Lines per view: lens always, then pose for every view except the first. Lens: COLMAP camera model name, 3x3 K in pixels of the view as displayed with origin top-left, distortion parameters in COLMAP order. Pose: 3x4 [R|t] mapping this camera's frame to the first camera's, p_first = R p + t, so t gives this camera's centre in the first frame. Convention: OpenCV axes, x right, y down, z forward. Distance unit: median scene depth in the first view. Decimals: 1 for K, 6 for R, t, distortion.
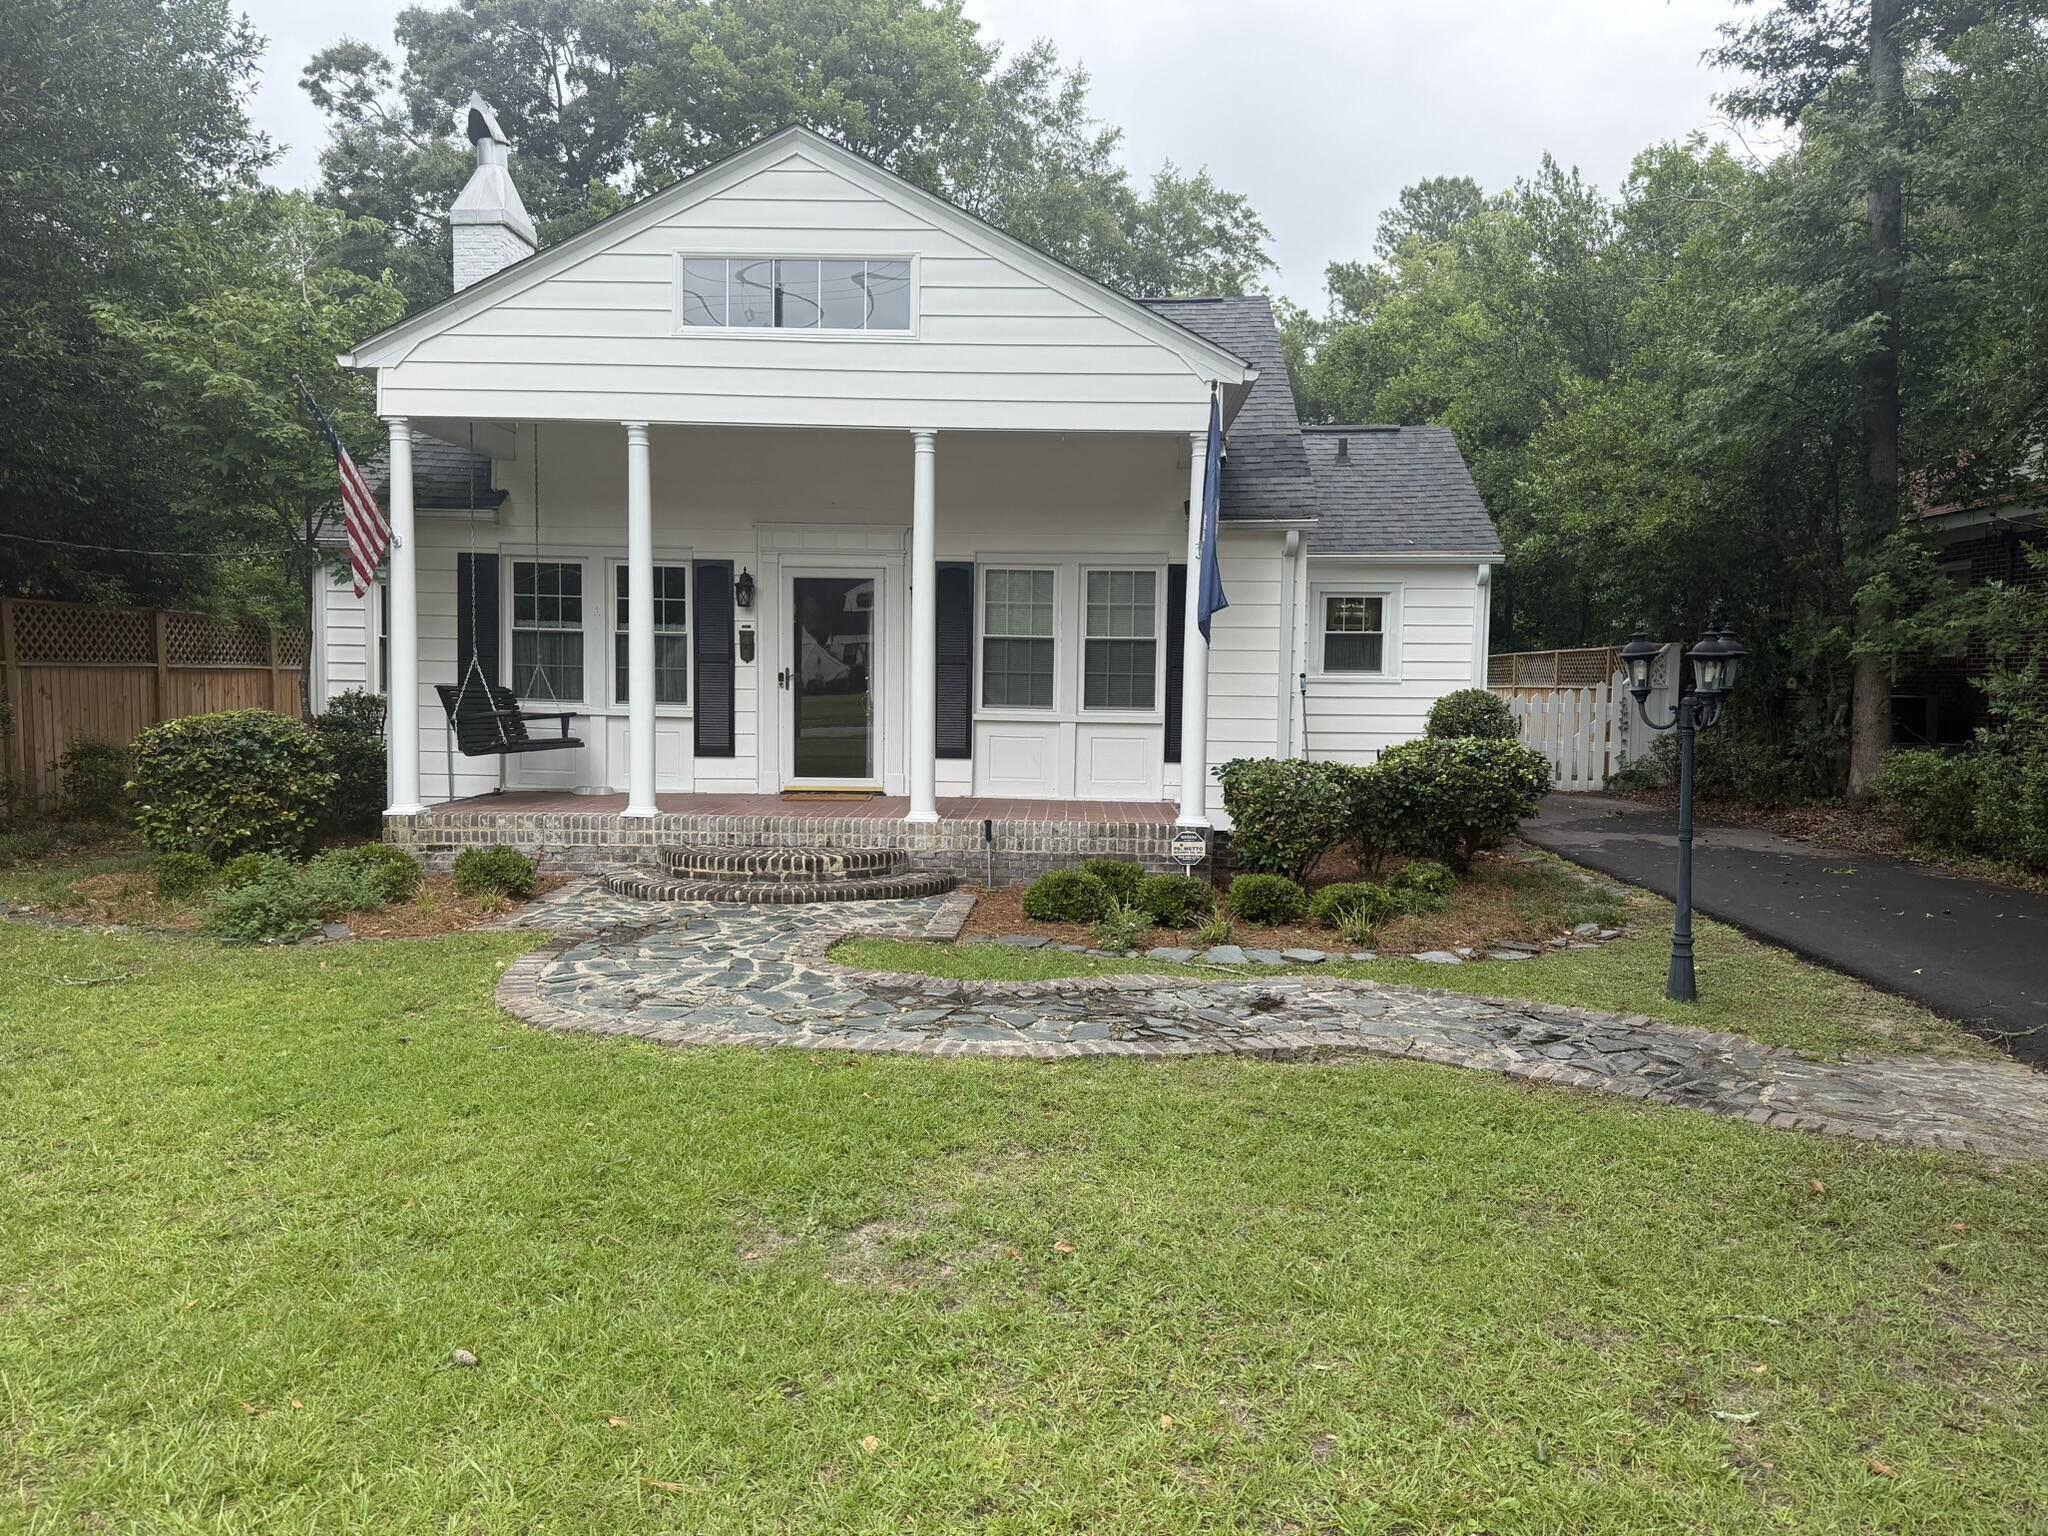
lens RADIAL K [[1439.0, 0, 1067.6], [0, 1439.0, 777.2], [0, 0, 1]] dist [0.028634, -0.007686]
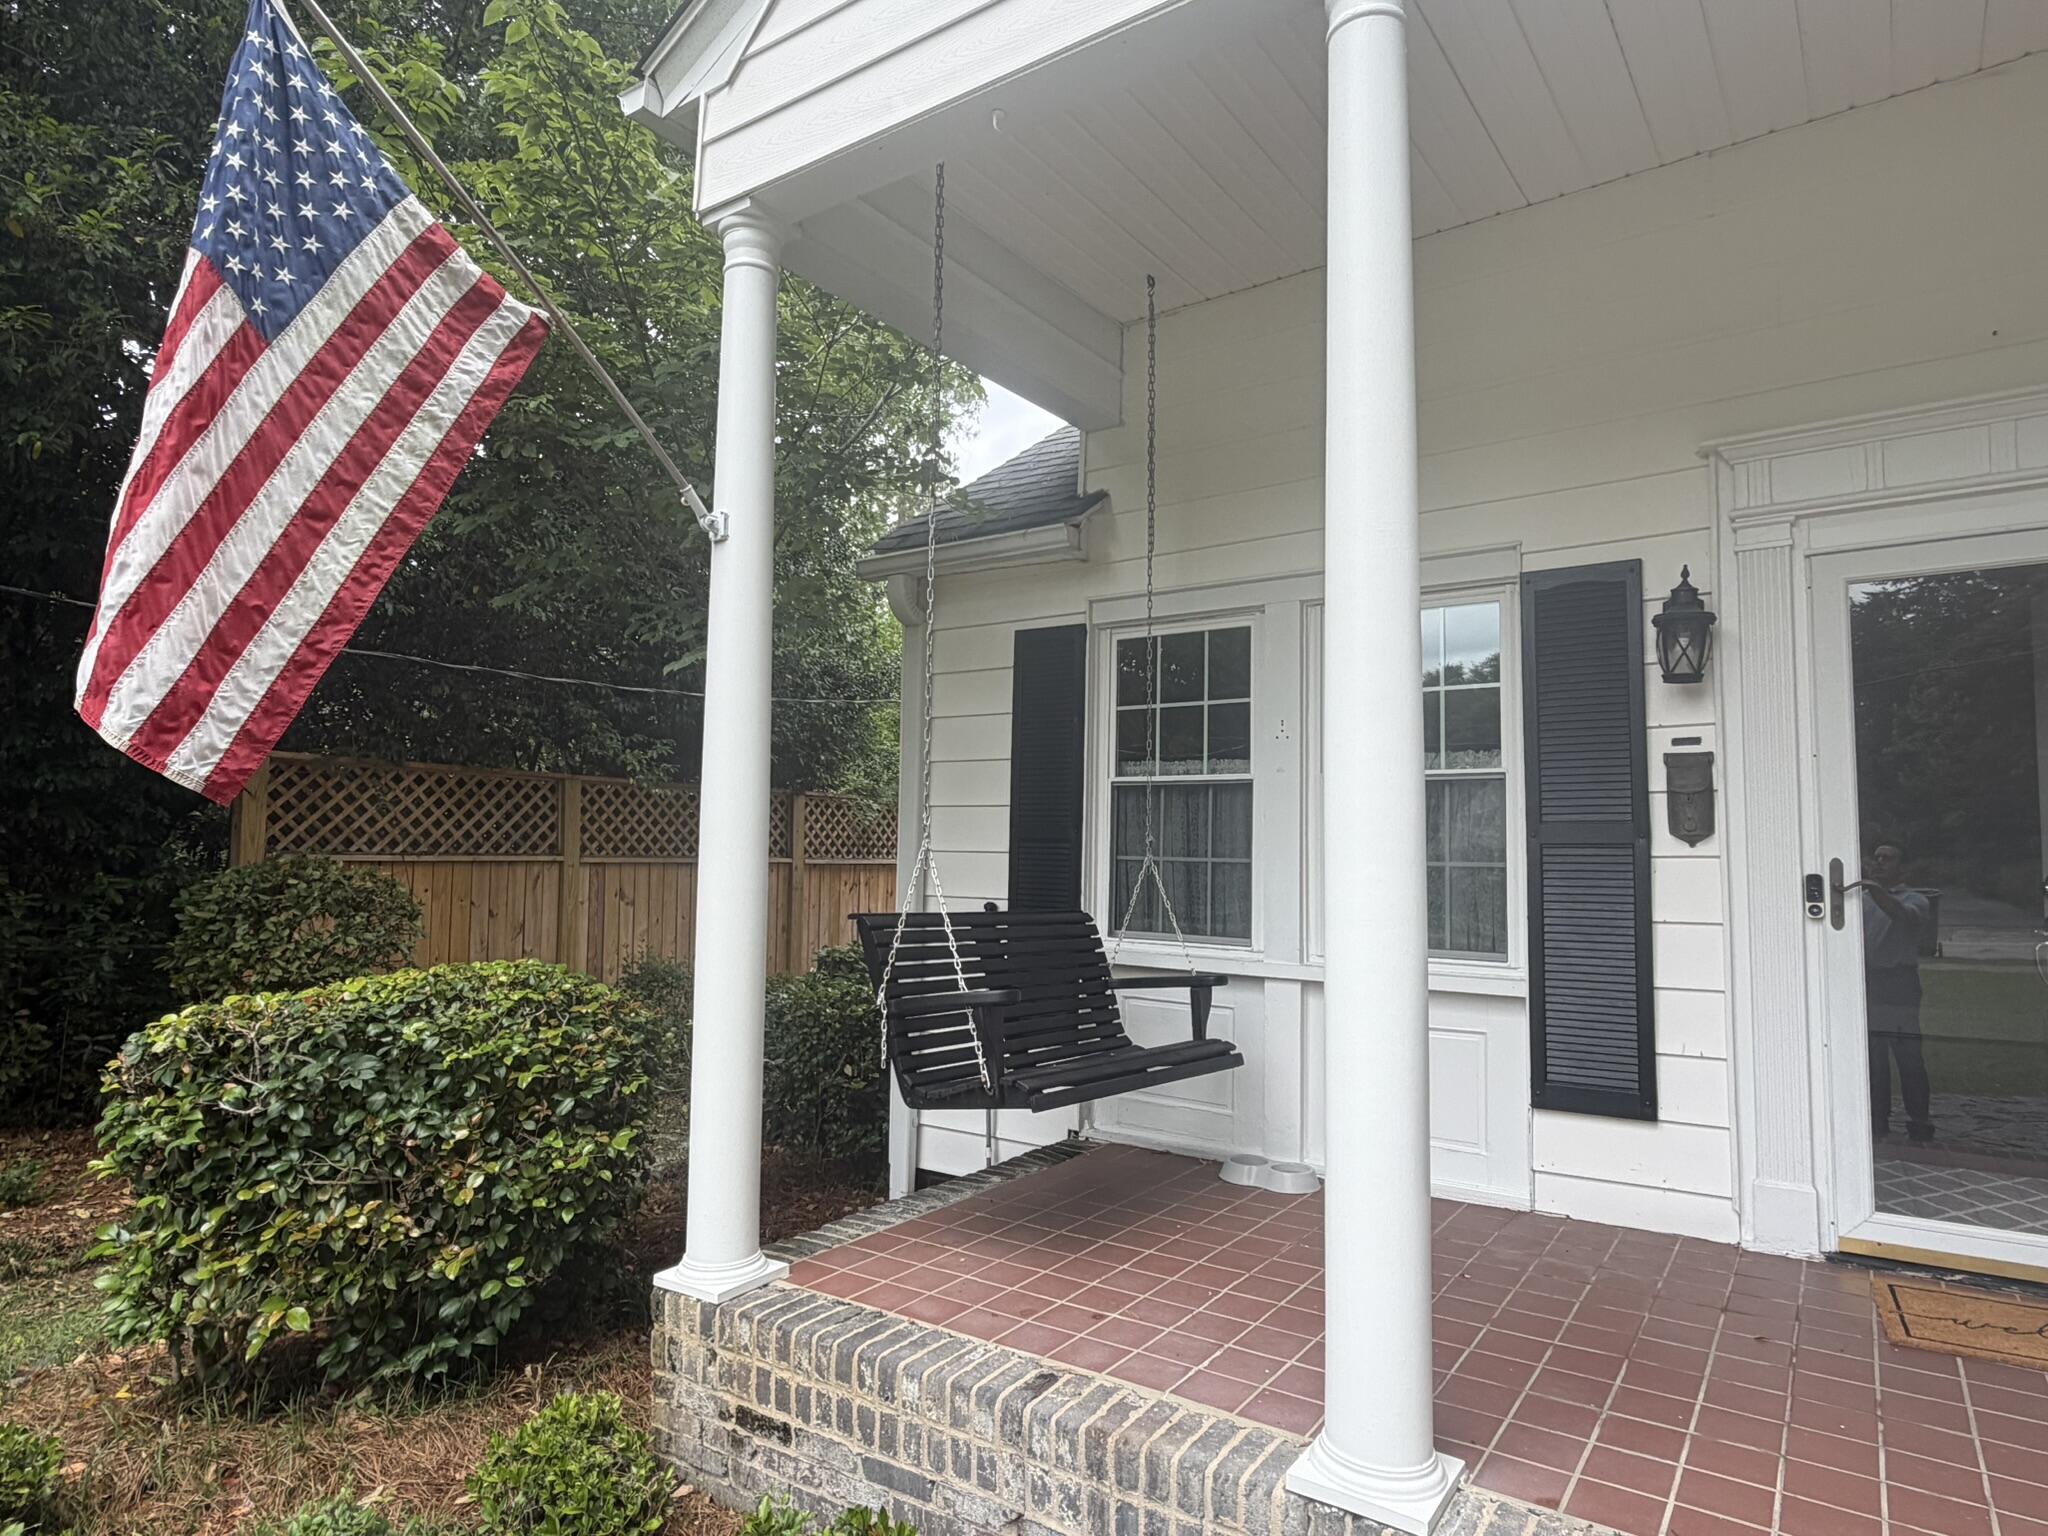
lens RADIAL K [[1185.6, 0, 1028.2], [0, 1185.6, 766.1], [0, 0, 1]] dist [-0.006278, -0.000696]
pose [[0.831865, -0.048408, -0.552863, -0.198257], [-0.036410, 0.989282, -0.141404, -0.052955], [0.553783, 0.137759, 0.821186, 0.682434]]
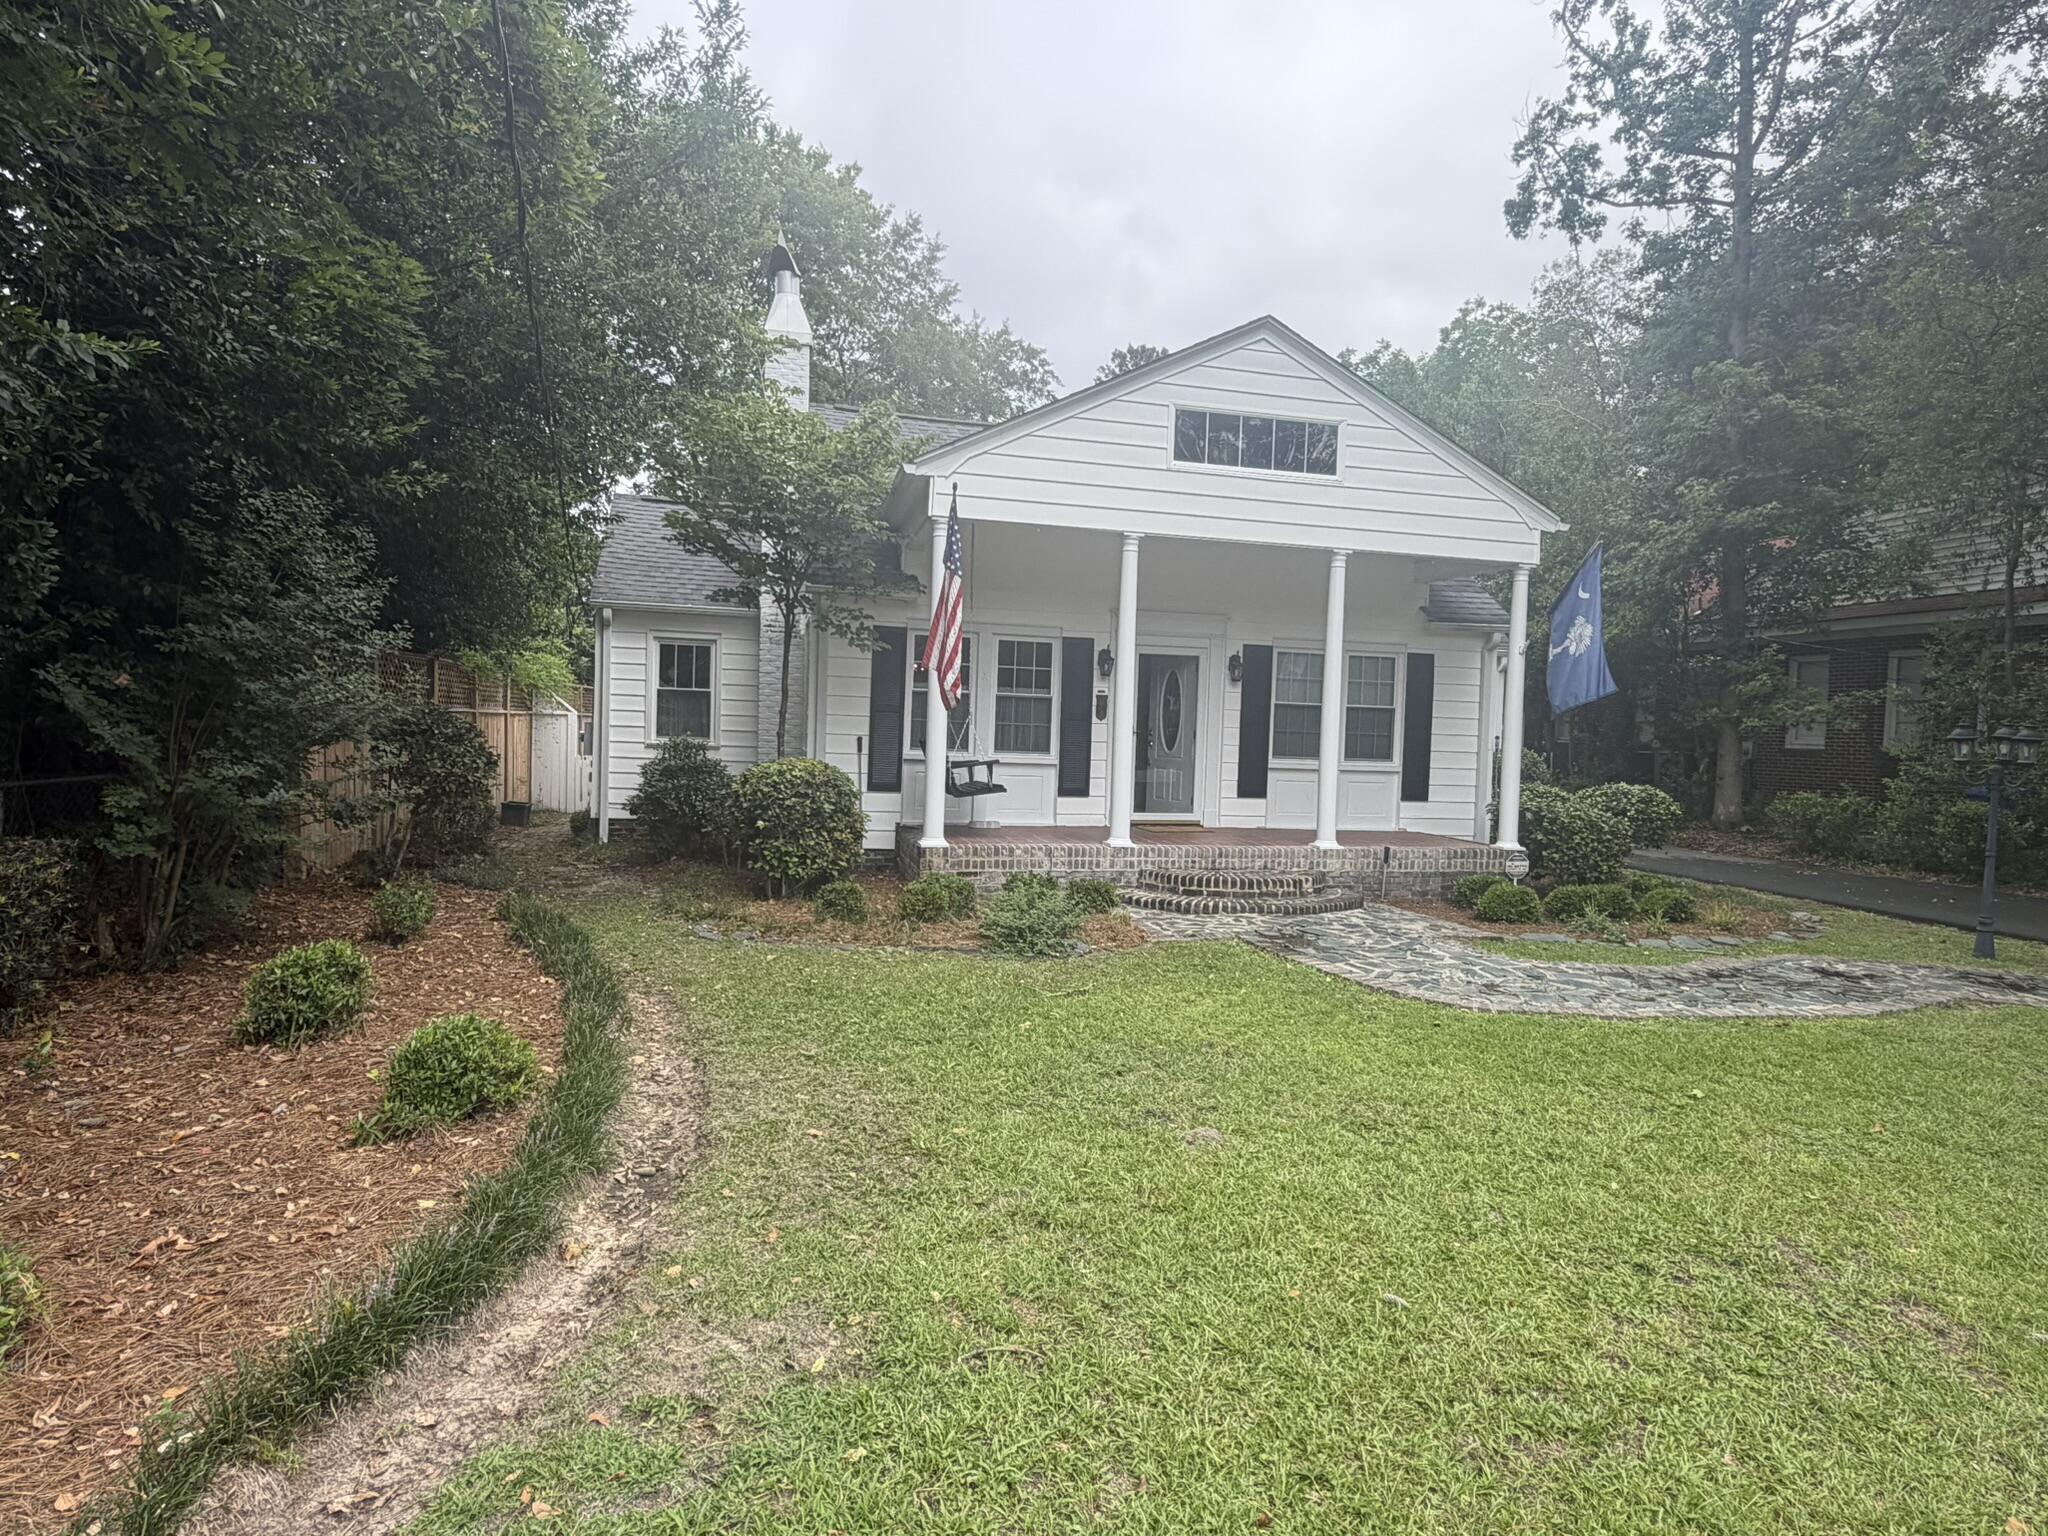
lens RADIAL K [[1185.6, 0, 1032.0], [0, 1185.6, 748.8], [0, 0, 1]] dist [-0.006278, -0.000696]
pose [[0.966443, 0.011582, 0.256620, -0.545104], [-0.000145, 0.999007, -0.044543, -0.009650], [-0.256882, 0.043011, 0.965485, 0.029331]]
